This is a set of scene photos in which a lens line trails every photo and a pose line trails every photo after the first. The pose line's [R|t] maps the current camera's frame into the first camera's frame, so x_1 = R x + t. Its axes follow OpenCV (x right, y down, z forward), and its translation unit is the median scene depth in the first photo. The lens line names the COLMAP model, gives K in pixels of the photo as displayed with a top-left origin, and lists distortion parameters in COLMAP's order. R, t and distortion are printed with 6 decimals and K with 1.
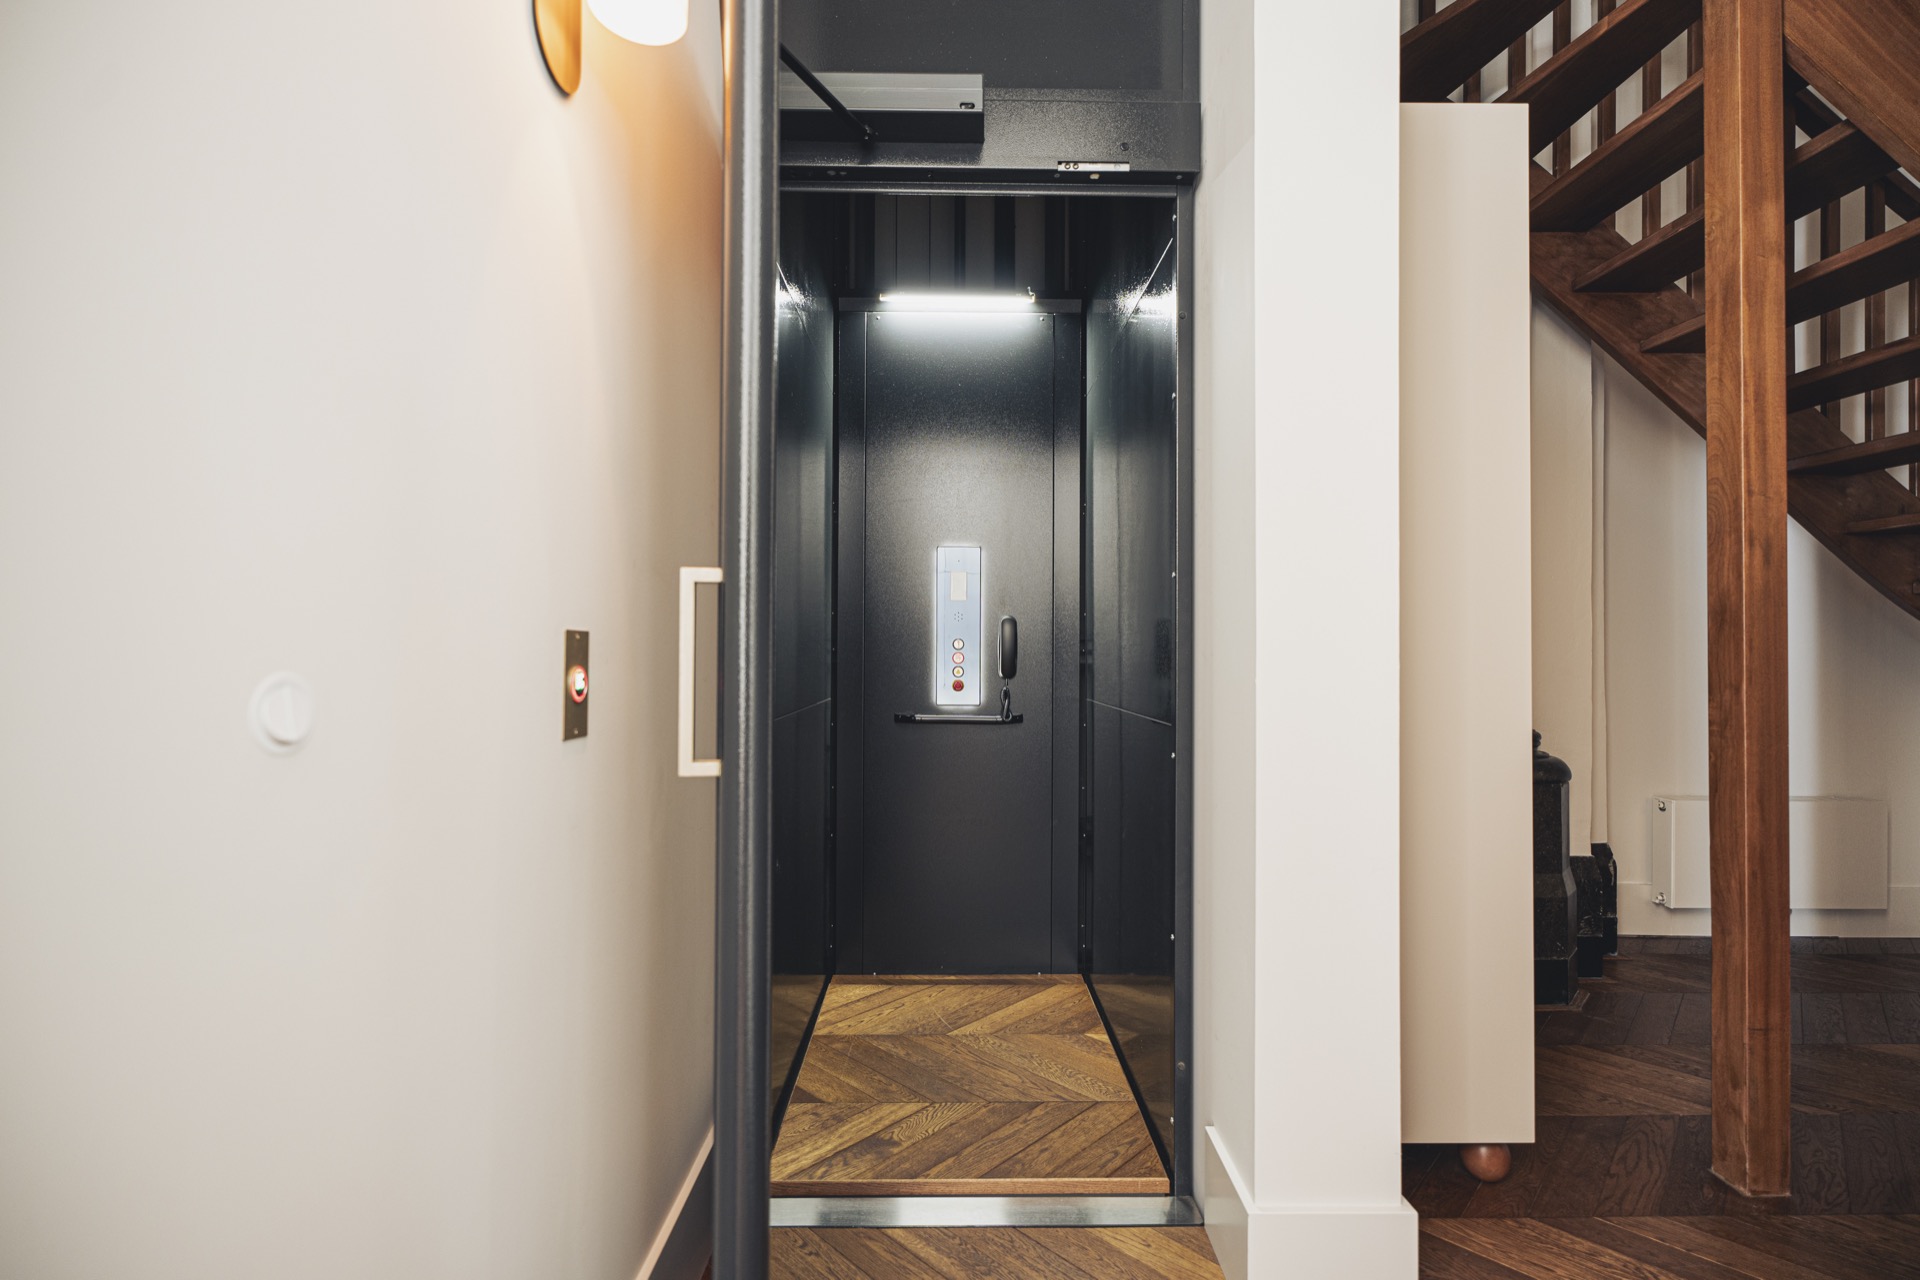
lens RADIAL K [[854.0, 0, 955.5], [0, 854.0, 645.4], [0, 0, 1]] dist [0.007981, -0.004343]
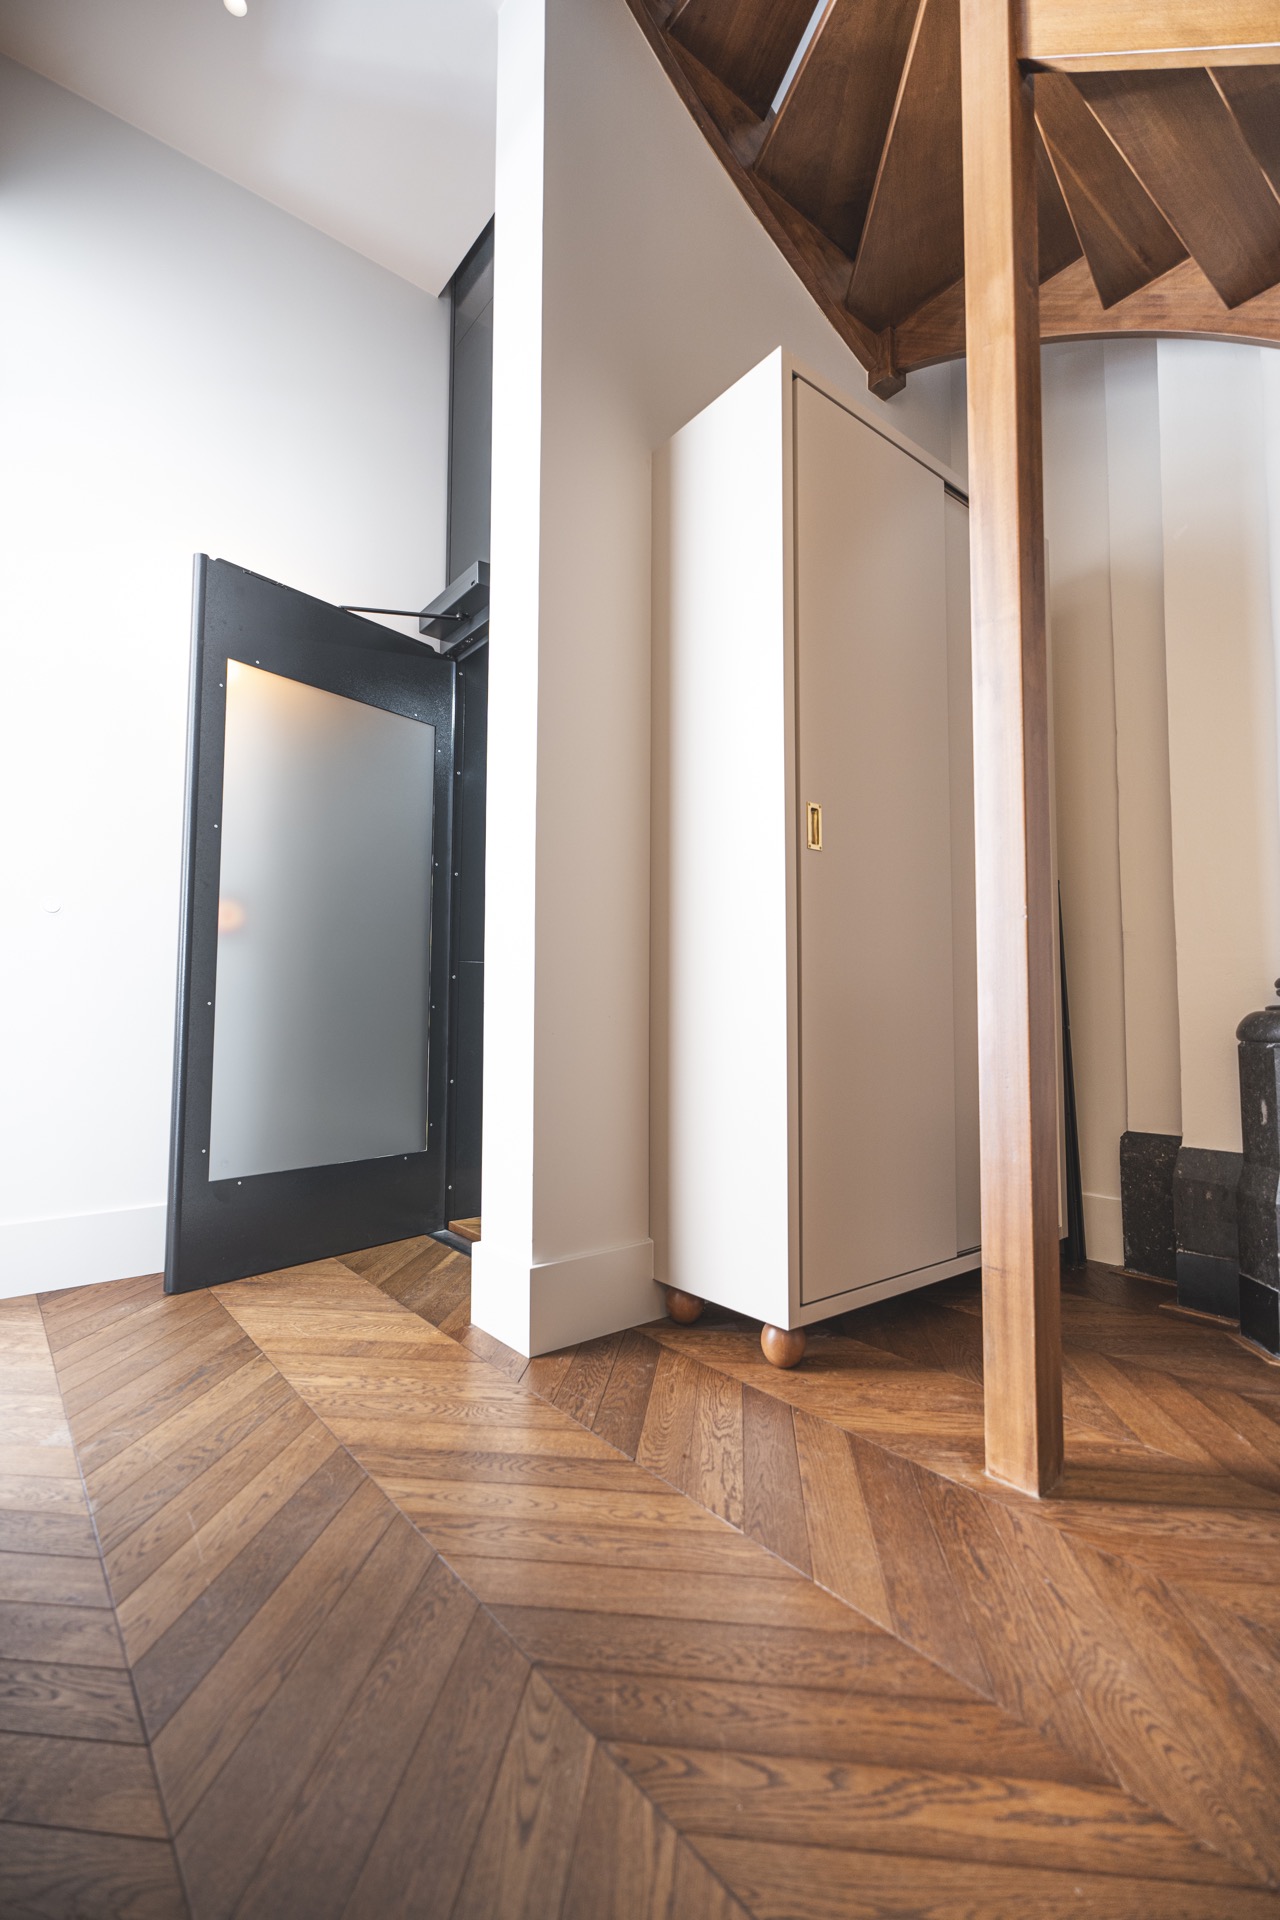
lens RADIAL K [[854.0, 0, 643.8], [0, 854.0, 963.2], [0, 0, 1]] dist [0.007981, -0.004343]
pose [[0.614172, -0.050574, -0.787550, 1.388166], [0.008701, 0.998318, -0.057323, 0.203830], [0.789124, 0.028354, 0.613579, 0.234244]]
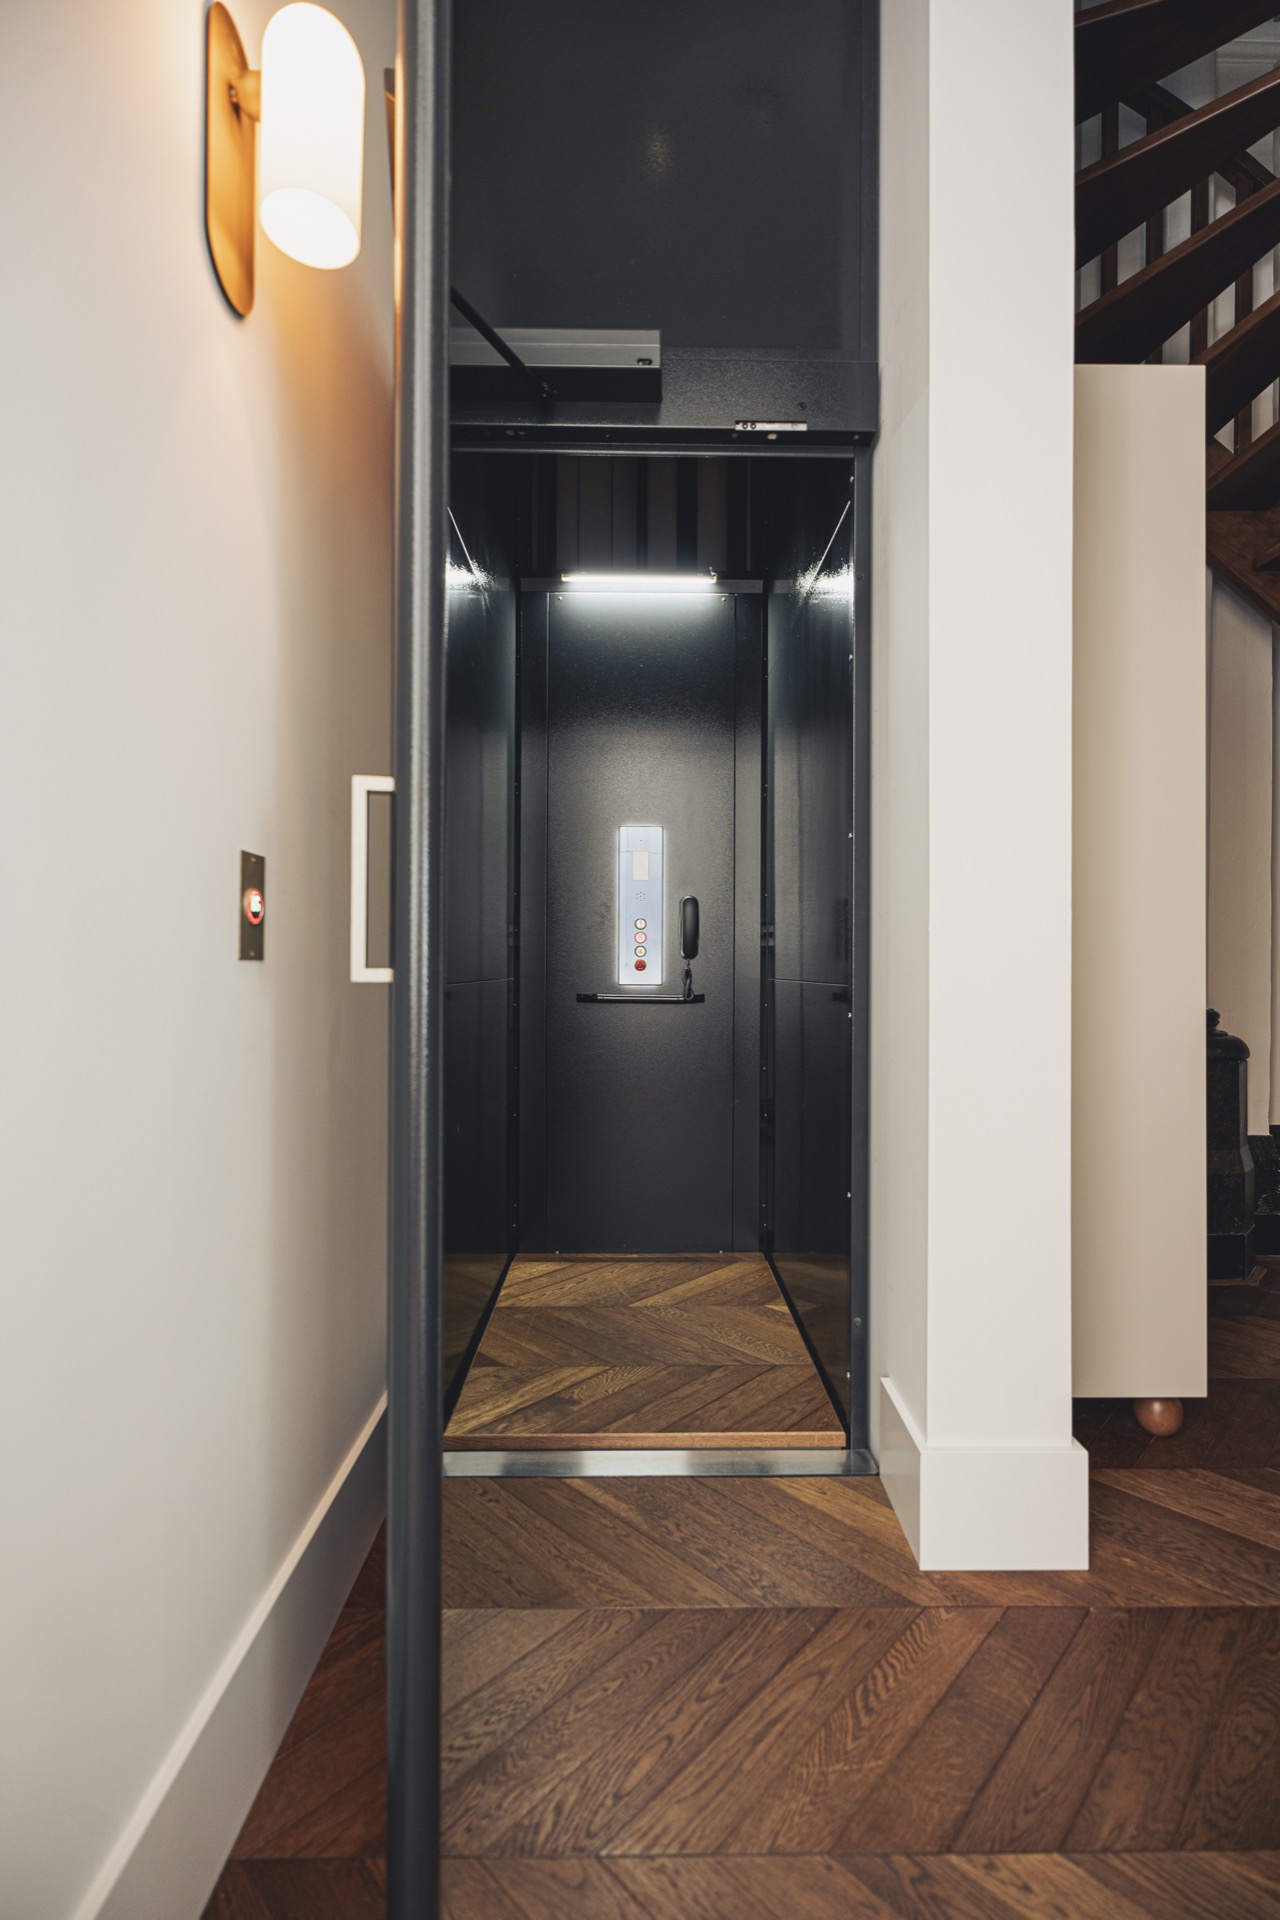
lens RADIAL K [[854.0, 0, 643.8], [0, 854.0, 963.2], [0, 0, 1]] dist [0.007981, -0.004343]
pose [[0.999999, -0.000668, 0.000880, 0.010503], [0.000662, 0.999970, 0.007763, 0.059085], [-0.000885, -0.007762, 0.999969, -0.007063]]
